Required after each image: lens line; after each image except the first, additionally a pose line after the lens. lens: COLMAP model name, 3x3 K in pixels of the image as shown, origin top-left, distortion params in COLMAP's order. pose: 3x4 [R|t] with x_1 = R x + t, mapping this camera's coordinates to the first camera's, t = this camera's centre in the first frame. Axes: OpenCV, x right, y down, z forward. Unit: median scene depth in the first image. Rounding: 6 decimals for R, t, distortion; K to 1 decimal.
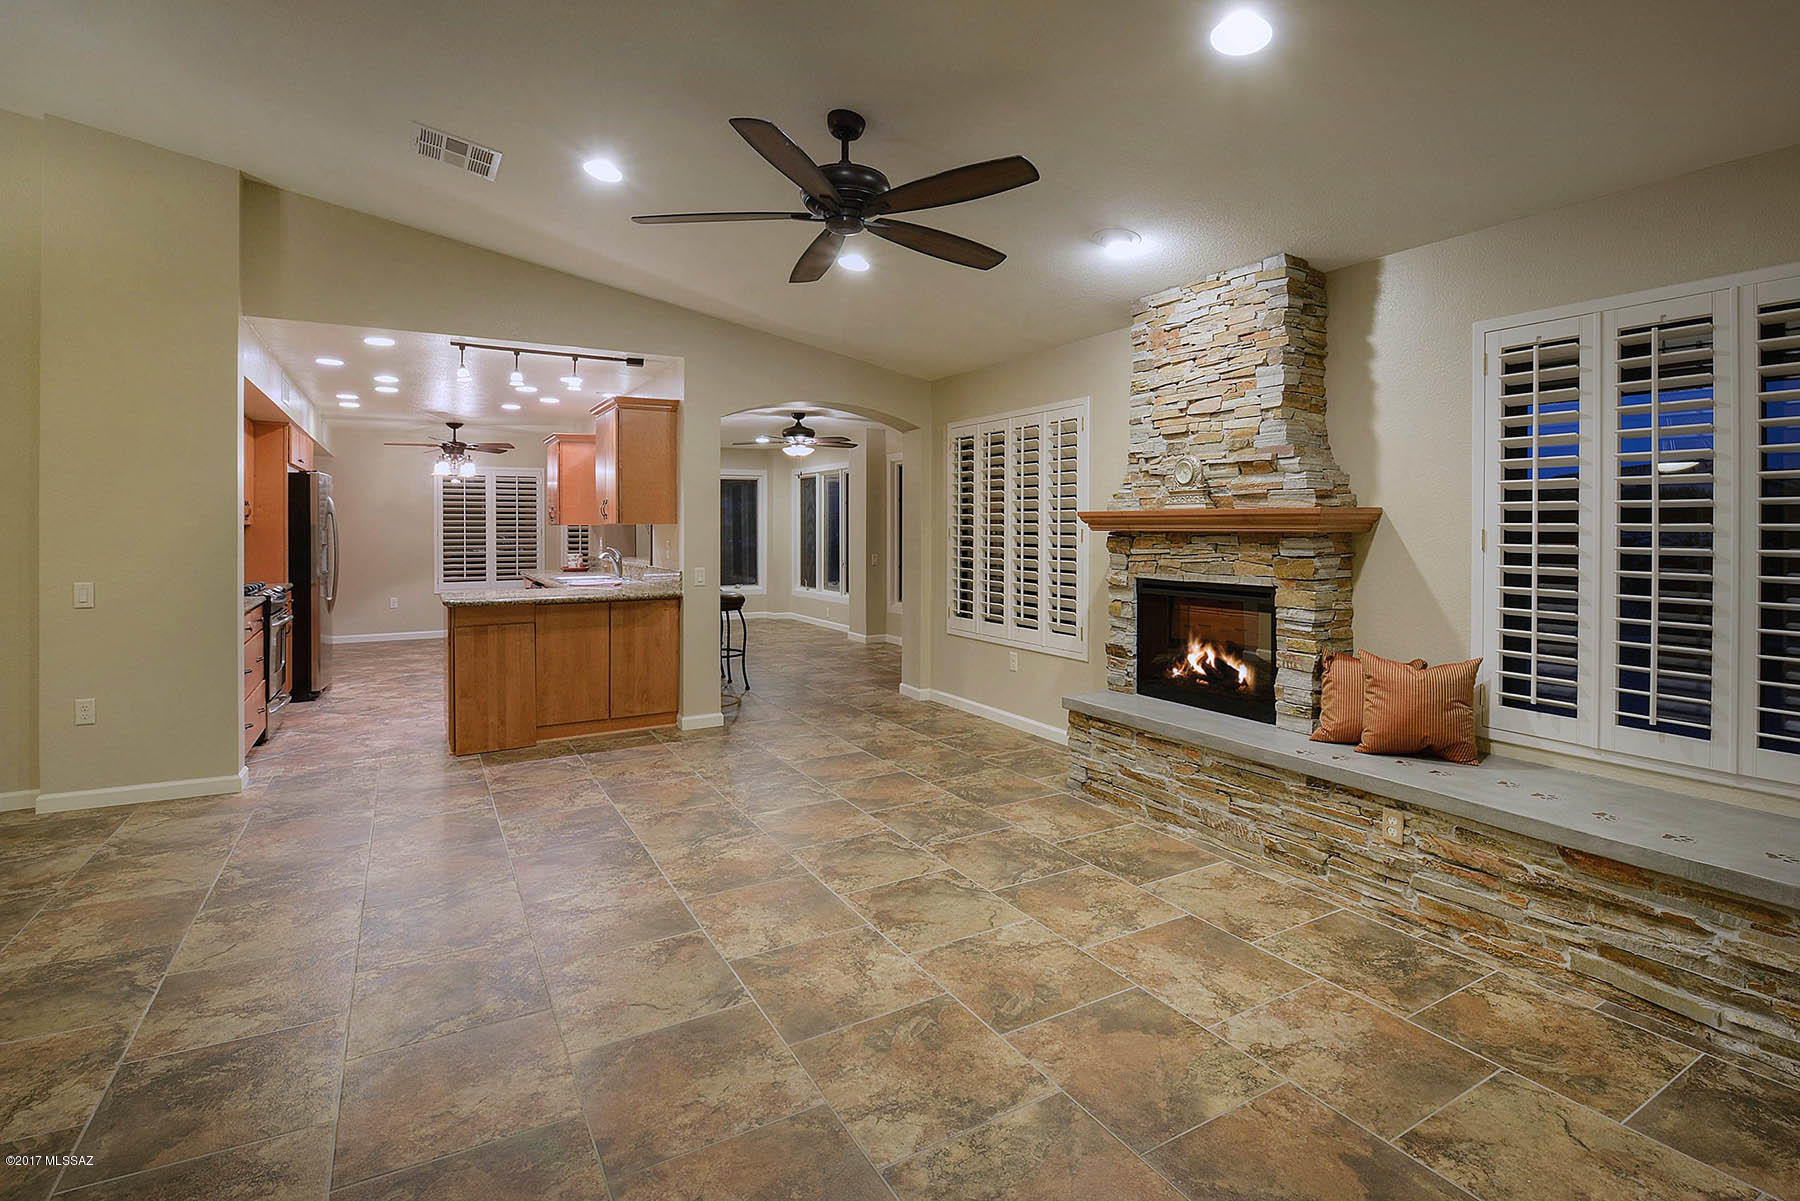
lens RADIAL K [[838.4, 0, 875.2], [0, 838.4, 534.6], [0, 0, 1]] dist [0.003354, -0.013689]
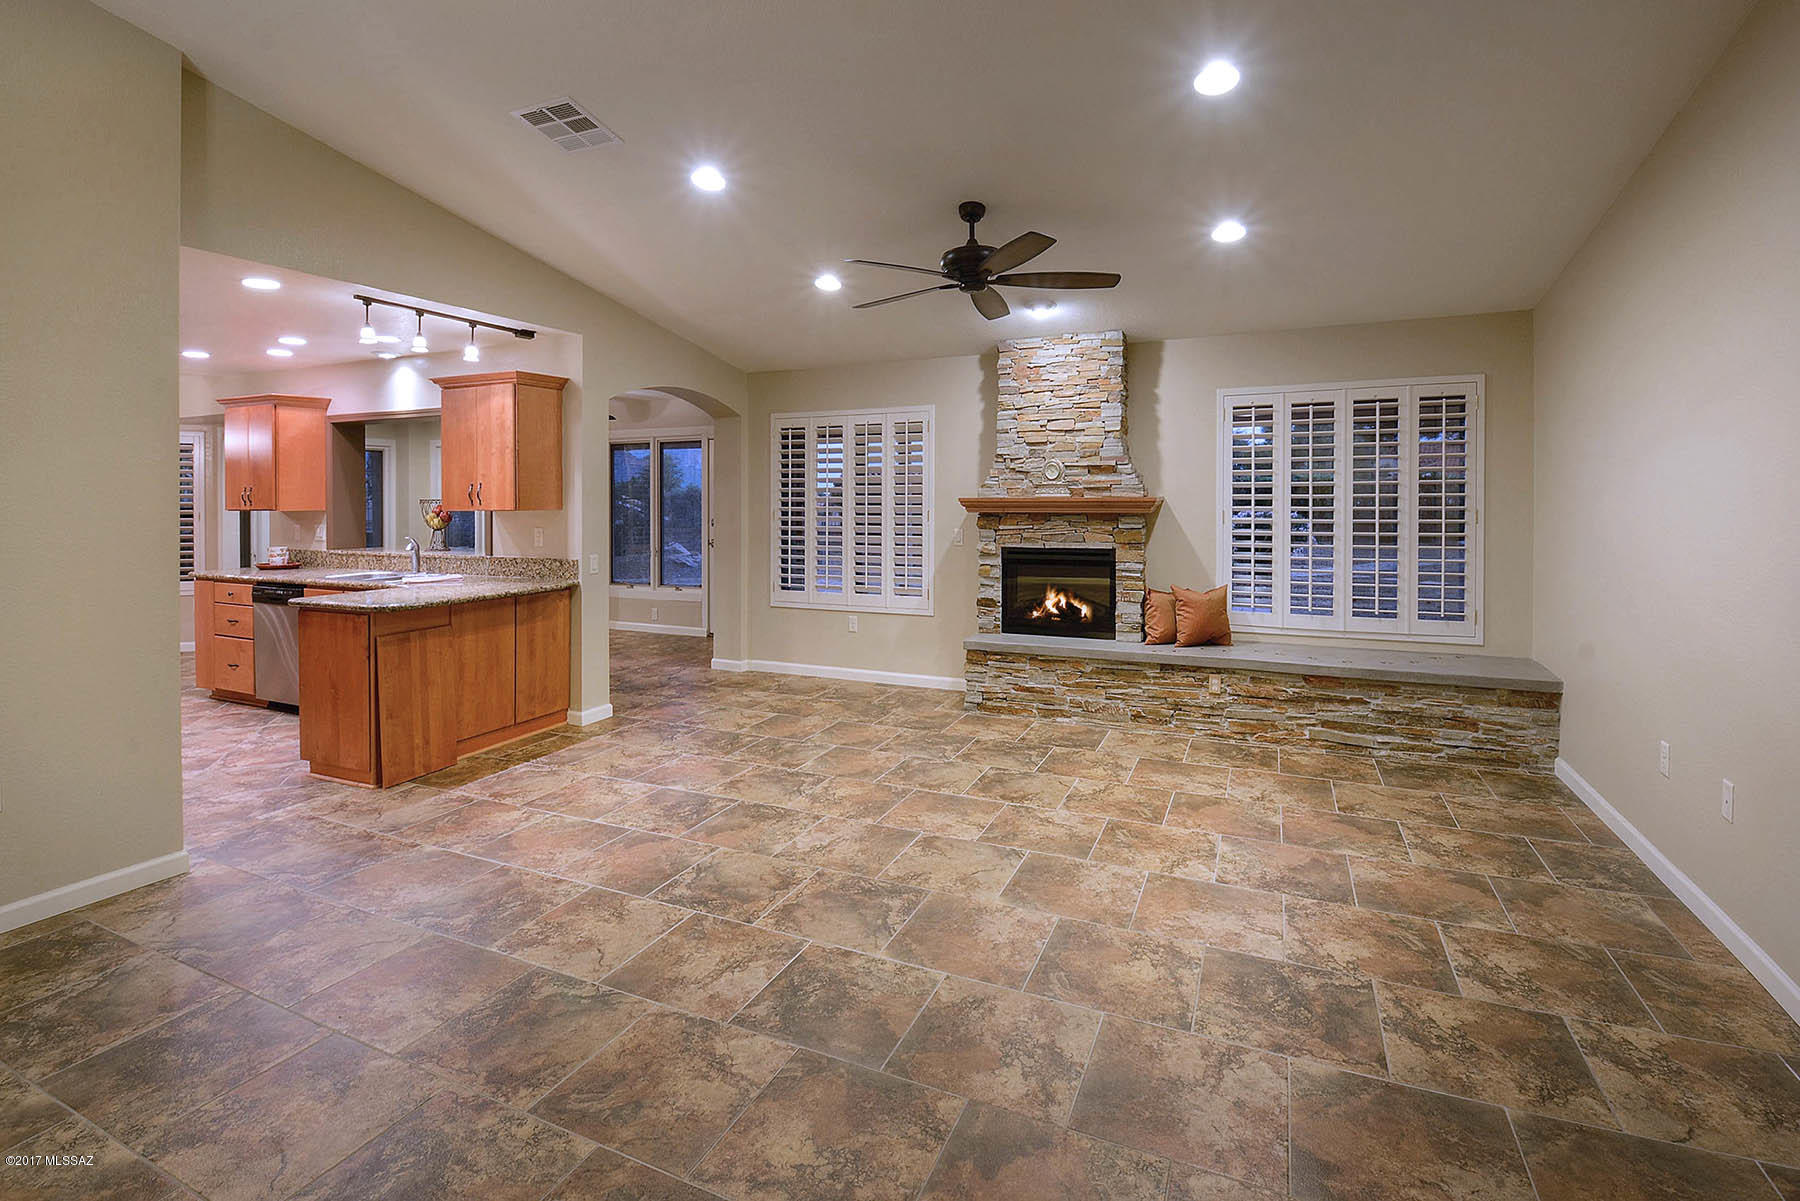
lens RADIAL K [[899.1, 0, 899.0], [0, 899.1, 511.3], [0, 0, 1]] dist [0.002723, -0.021351]
pose [[0.786459, -0.012844, 0.617509, -0.798500], [0.010230, 0.999917, 0.007770, -0.021099], [-0.617558, 0.000206, 0.786526, -0.038678]]
